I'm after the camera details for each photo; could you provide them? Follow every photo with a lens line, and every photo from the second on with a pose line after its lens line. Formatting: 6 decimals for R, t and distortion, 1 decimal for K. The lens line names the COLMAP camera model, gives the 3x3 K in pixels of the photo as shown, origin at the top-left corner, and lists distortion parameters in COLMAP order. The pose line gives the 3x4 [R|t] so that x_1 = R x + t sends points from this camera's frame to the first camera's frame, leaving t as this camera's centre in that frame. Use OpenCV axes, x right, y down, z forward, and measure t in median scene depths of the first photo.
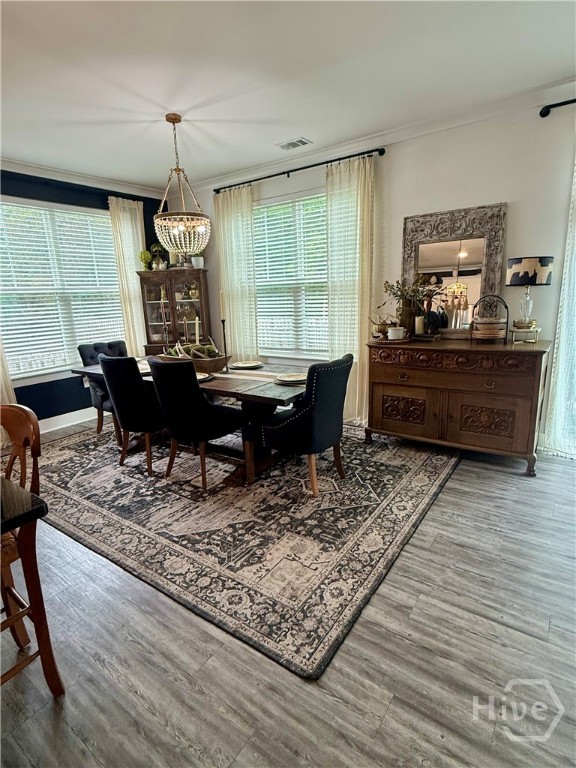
lens RADIAL K [[397.0, 0, 288.0], [0, 397.0, 384.0], [0, 0, 1]] dist [0.000184, 0.000037]
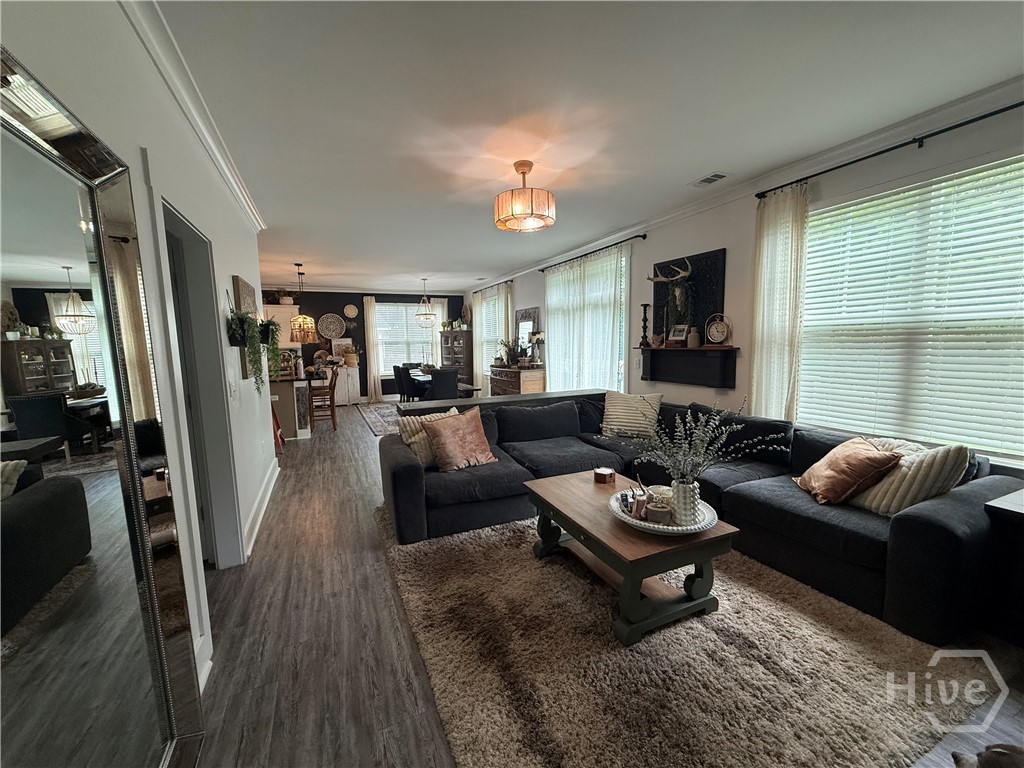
lens RADIAL K [[416.3, 0, 512.0], [0, 416.3, 384.0], [0, 0, 1]] dist [0.000097, 0.000002]
pose [[0.860243, 0.062462, -0.506045, 1.072526], [-0.102939, 0.993307, -0.052384, 0.069833], [0.499386, 0.097154, 0.860915, -0.680212]]
